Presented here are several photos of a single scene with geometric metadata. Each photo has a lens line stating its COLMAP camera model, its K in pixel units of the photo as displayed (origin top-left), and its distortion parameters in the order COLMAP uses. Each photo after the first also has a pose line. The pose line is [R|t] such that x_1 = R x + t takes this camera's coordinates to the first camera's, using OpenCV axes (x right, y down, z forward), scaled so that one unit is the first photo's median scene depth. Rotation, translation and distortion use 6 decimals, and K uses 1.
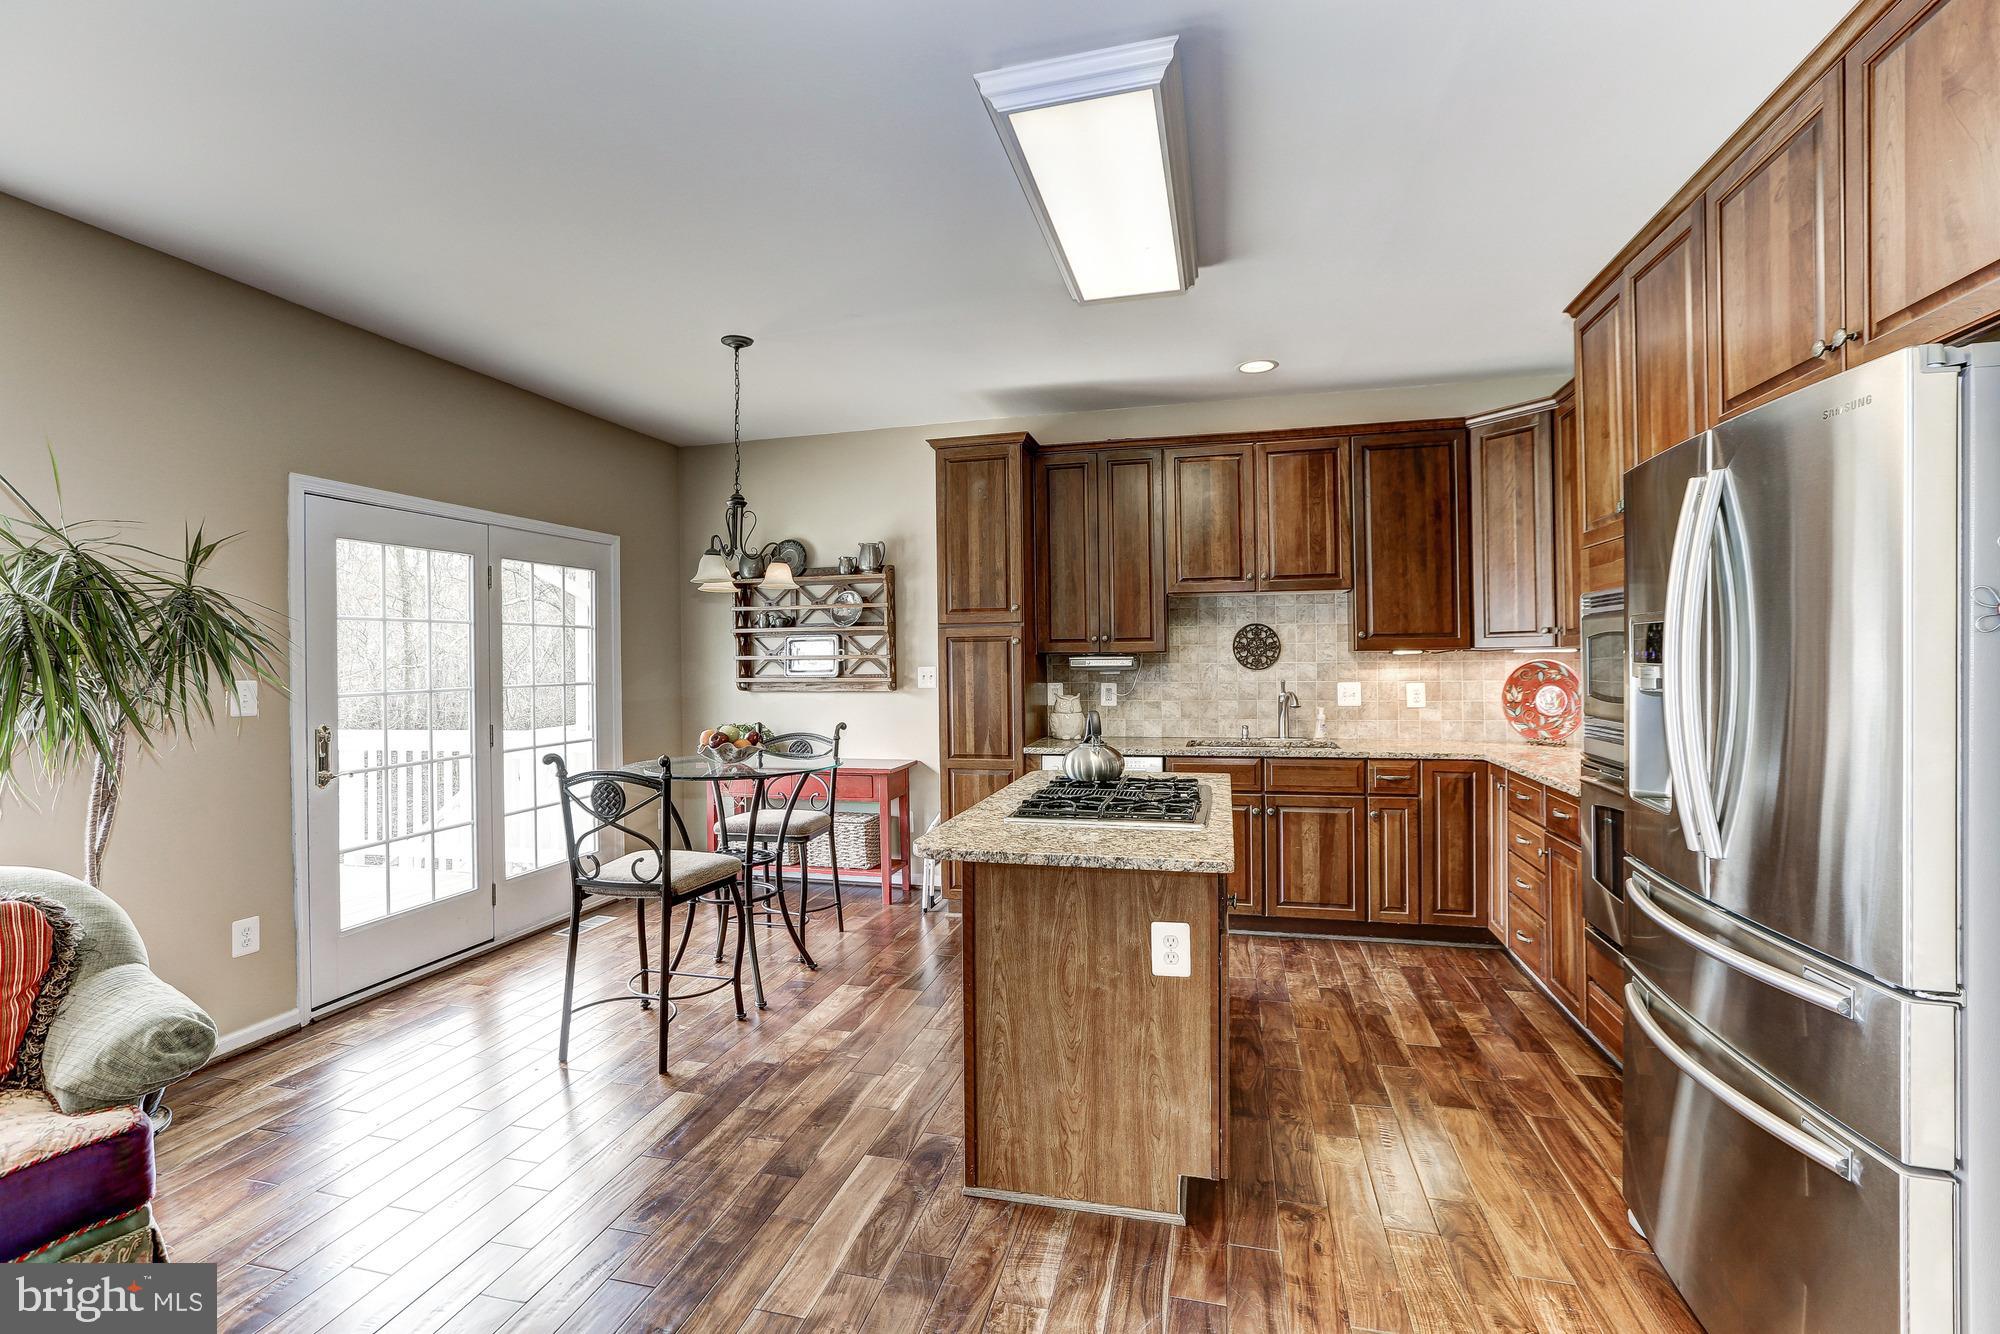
lens RADIAL K [[909.5, 0, 1001.7], [0, 909.5, 662.0], [0, 0, 1]] dist [0.001169, 0.000578]
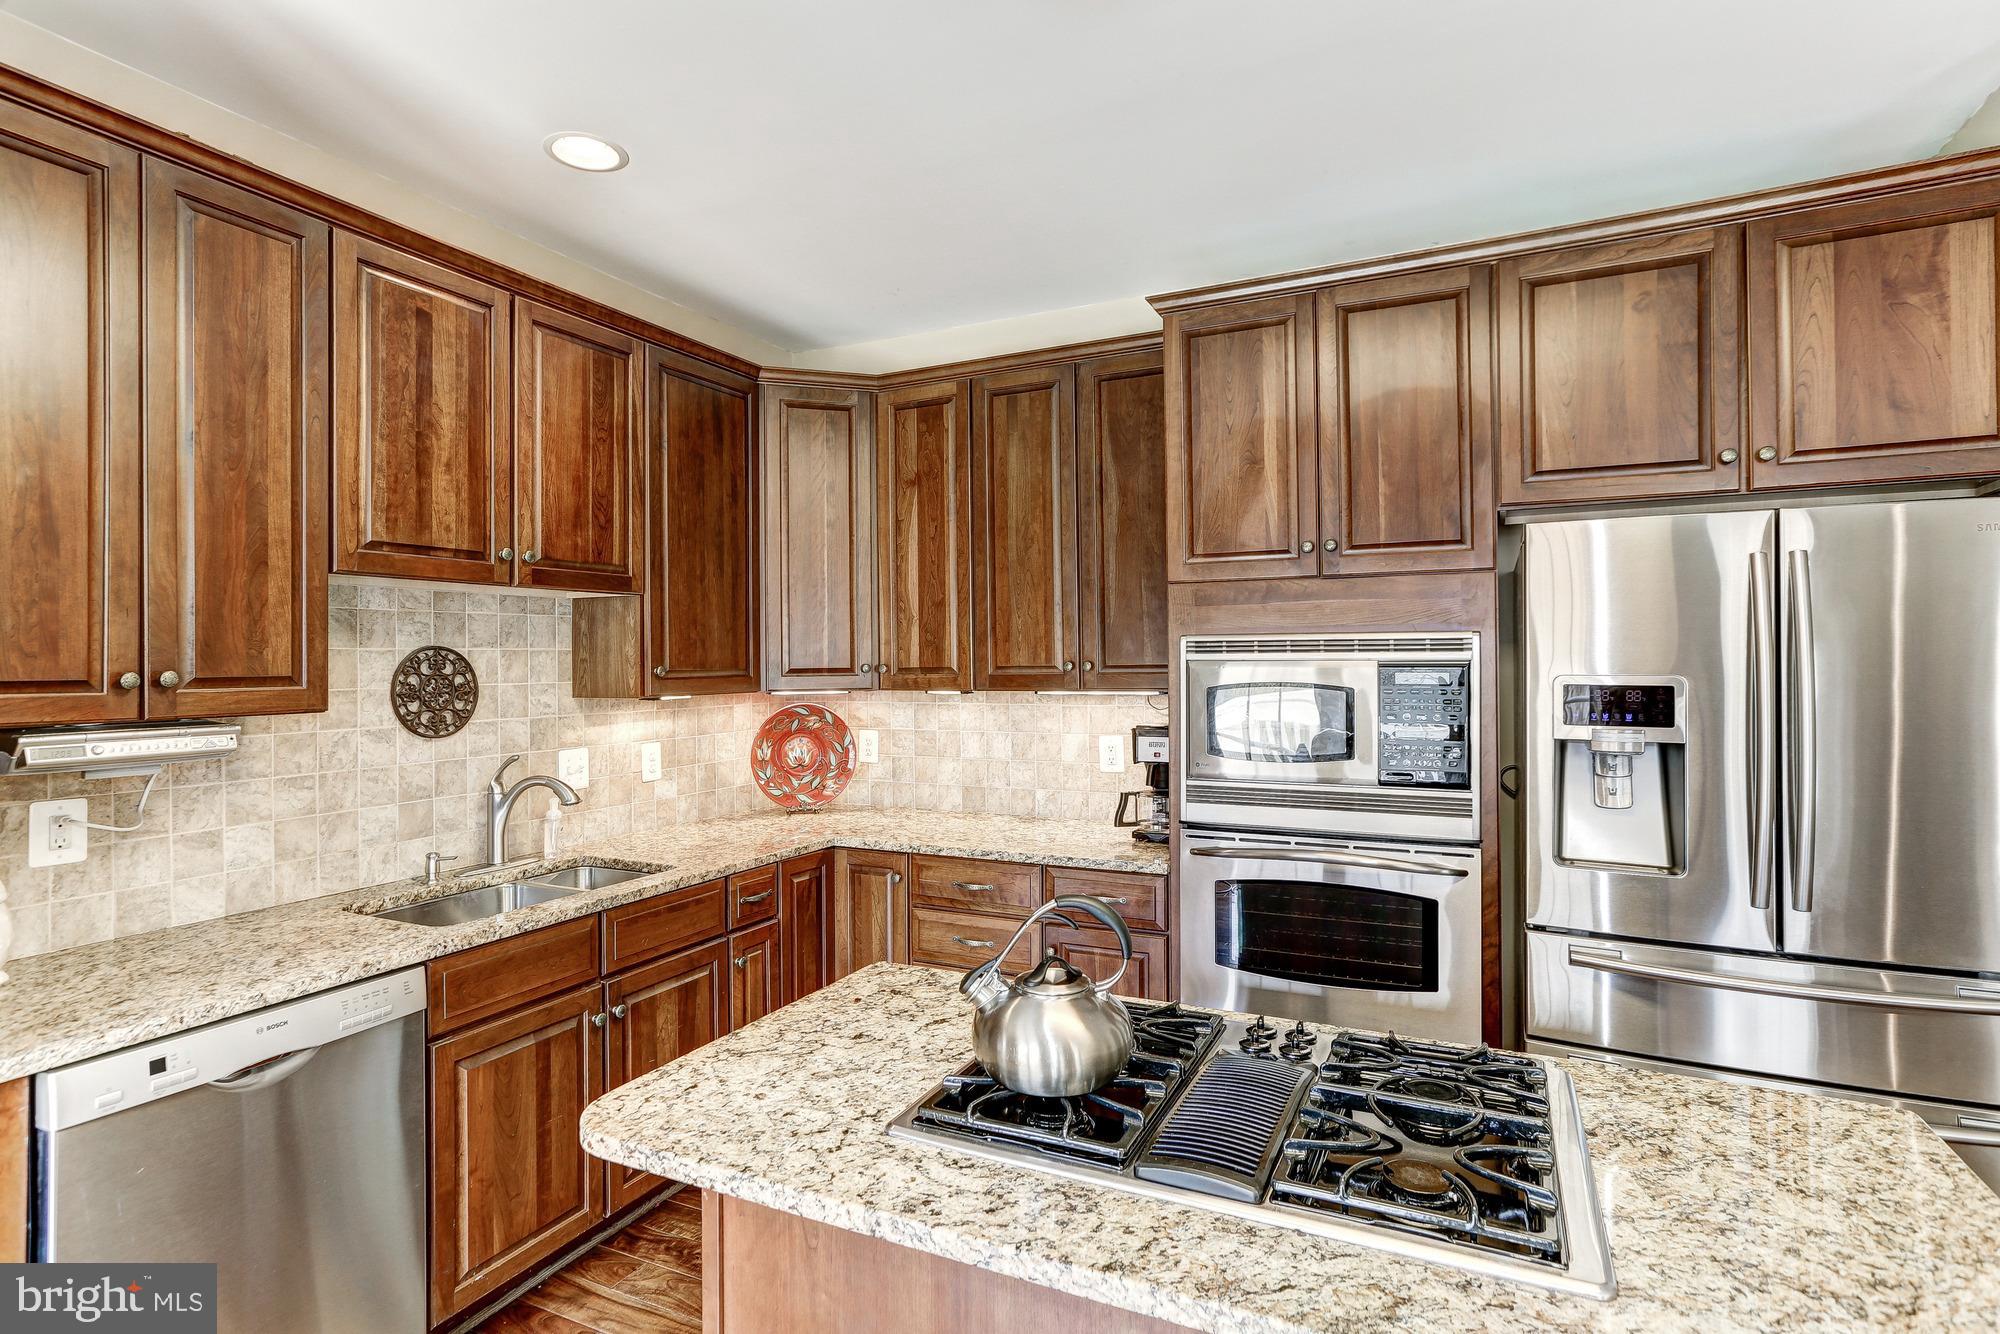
lens RADIAL K [[1027.4, 0, 994.8], [0, 1027.4, 662.6], [0, 0, 1]] dist [-0.003106, 0.000441]
pose [[0.213424, 0.006091, 0.976941, -0.216084], [0.006914, 0.999946, -0.007744, -0.027593], [-0.976935, 0.008407, 0.213370, 0.602734]]
